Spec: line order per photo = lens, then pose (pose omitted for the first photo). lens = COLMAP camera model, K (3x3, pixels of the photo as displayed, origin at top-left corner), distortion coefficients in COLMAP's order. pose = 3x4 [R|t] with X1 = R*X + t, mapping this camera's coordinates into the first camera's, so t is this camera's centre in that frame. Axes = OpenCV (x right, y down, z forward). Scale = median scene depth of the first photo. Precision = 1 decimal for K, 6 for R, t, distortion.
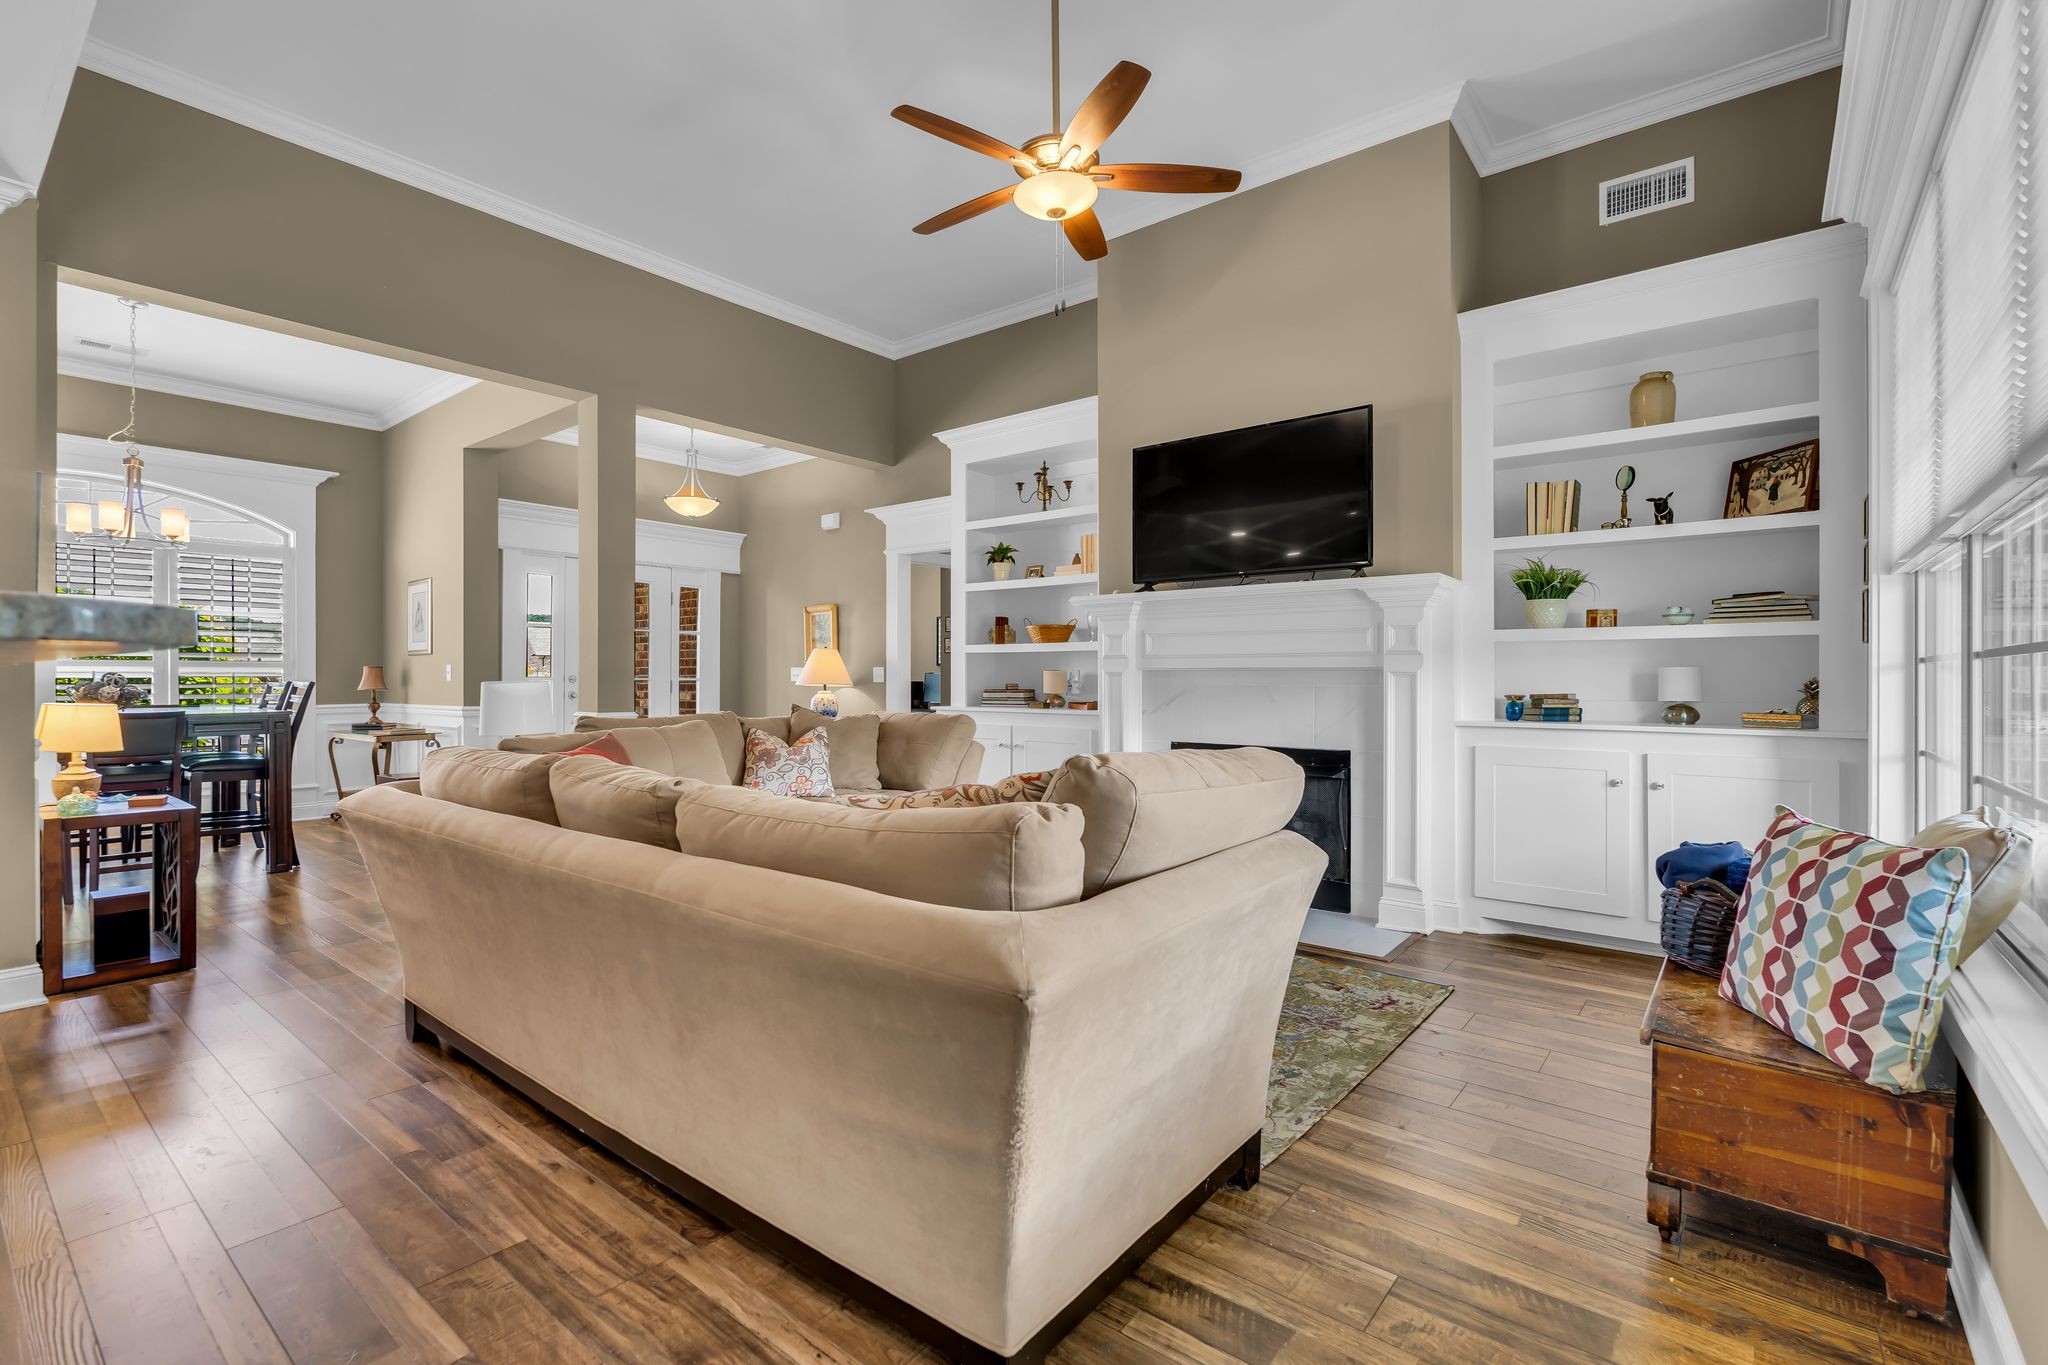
lens RADIAL K [[907.2, 0, 1015.7], [0, 907.2, 696.8], [0, 0, 1]] dist [-0.002898, 0.000124]
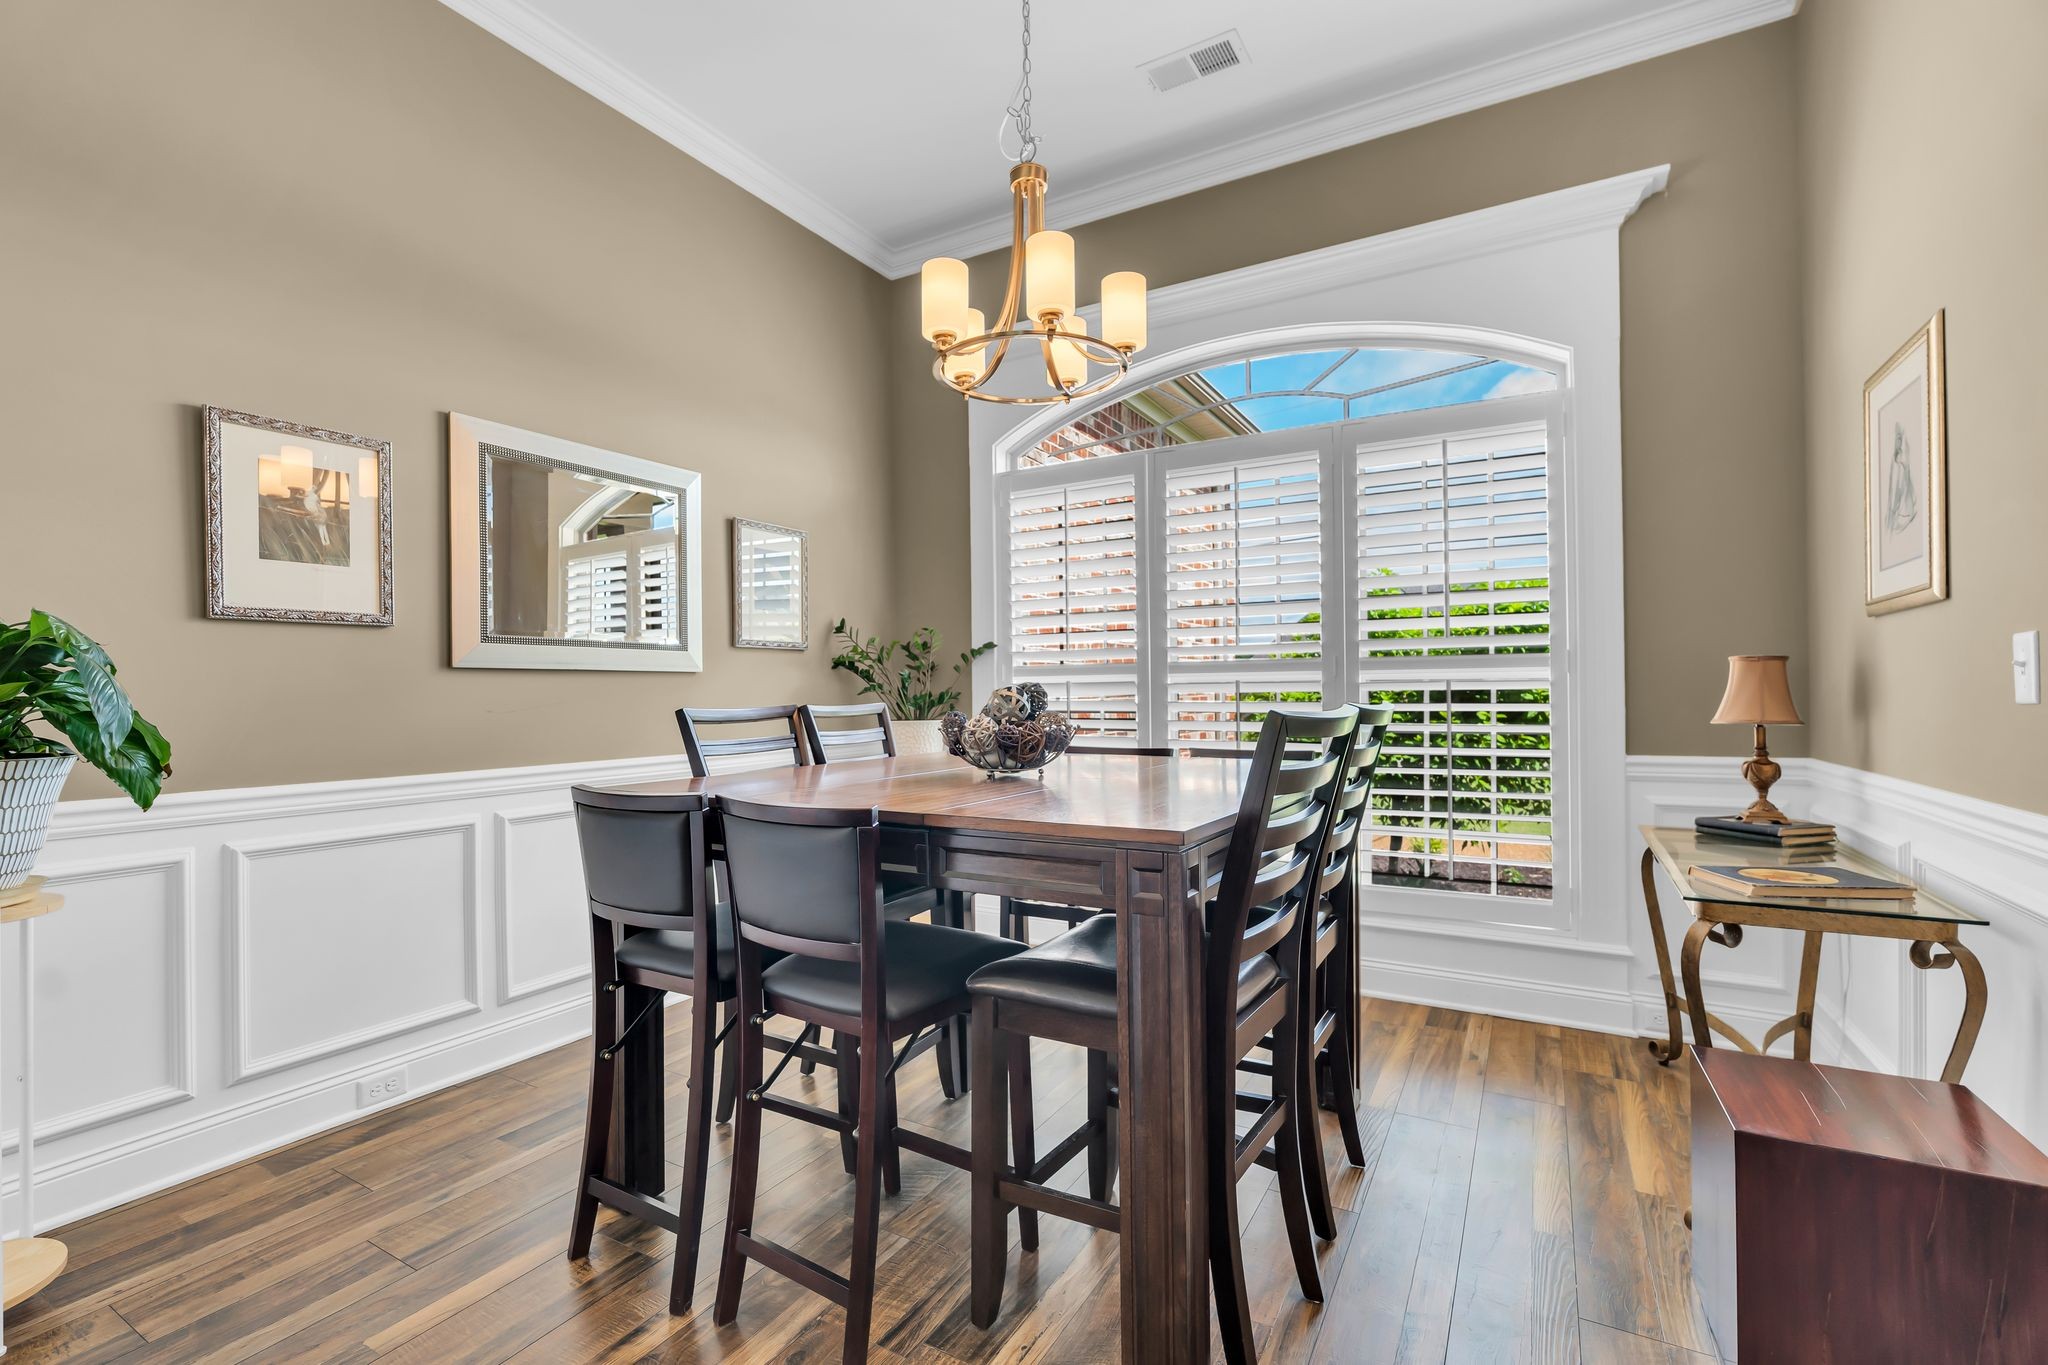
lens RADIAL K [[907.2, 0, 1015.7], [0, 907.2, 696.8], [0, 0, 1]] dist [-0.002898, 0.000124]
pose [[0.207719, -0.010458, -0.978133, -0.515633], [-0.012707, 0.999830, -0.013389, -0.012789], [0.978106, 0.015211, 0.207550, 0.782189]]
